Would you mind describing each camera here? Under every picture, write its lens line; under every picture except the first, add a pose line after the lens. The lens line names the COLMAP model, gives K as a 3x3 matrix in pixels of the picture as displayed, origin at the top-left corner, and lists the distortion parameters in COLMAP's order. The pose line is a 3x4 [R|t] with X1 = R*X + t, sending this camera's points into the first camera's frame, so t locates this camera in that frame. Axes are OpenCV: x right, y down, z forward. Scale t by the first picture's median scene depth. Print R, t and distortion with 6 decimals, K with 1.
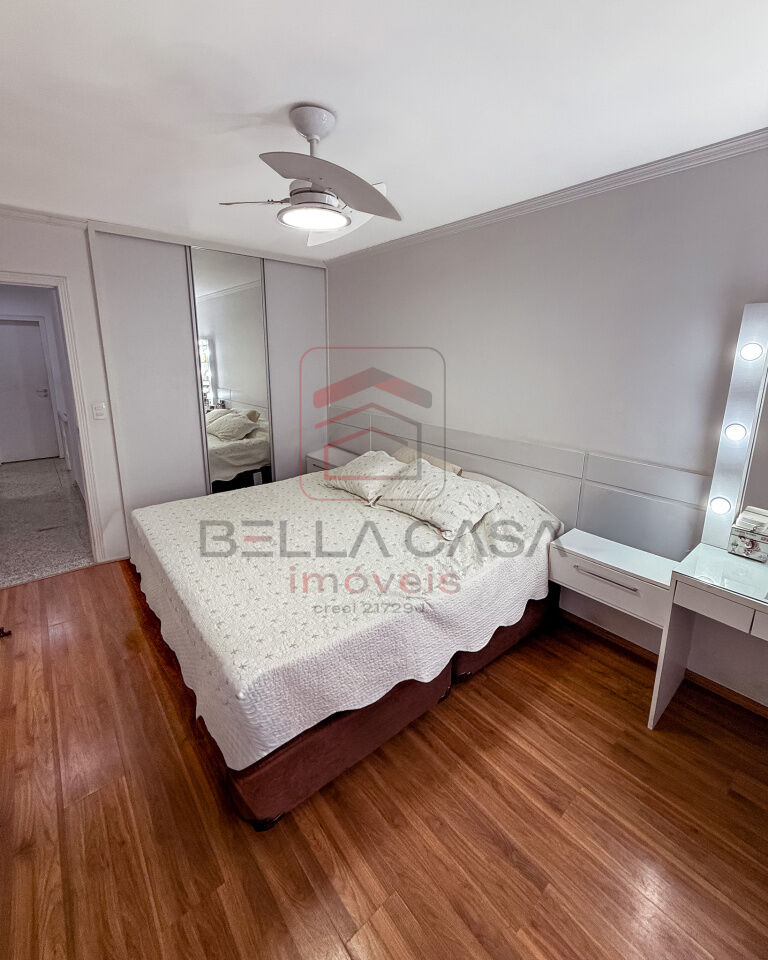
lens RADIAL K [[423.9, 0, 397.9], [0, 423.9, 448.5], [0, 0, 1]] dist [-0.000624, 0.000072]
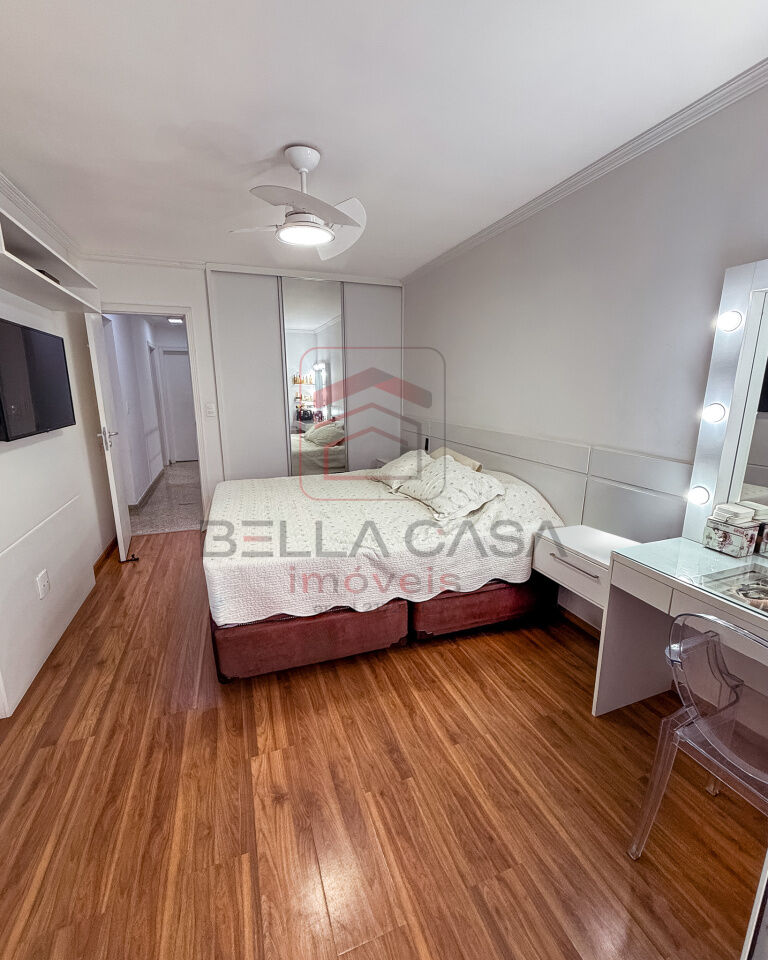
lens RADIAL K [[423.9, 0, 377.4], [0, 423.9, 480.4], [0, 0, 1]] dist [-0.000624, 0.000072]
pose [[0.938973, 0.064220, -0.337942, 0.428967], [-0.060771, 0.997935, 0.020789, 0.129705], [0.338580, 0.001017, 0.940937, -0.098811]]
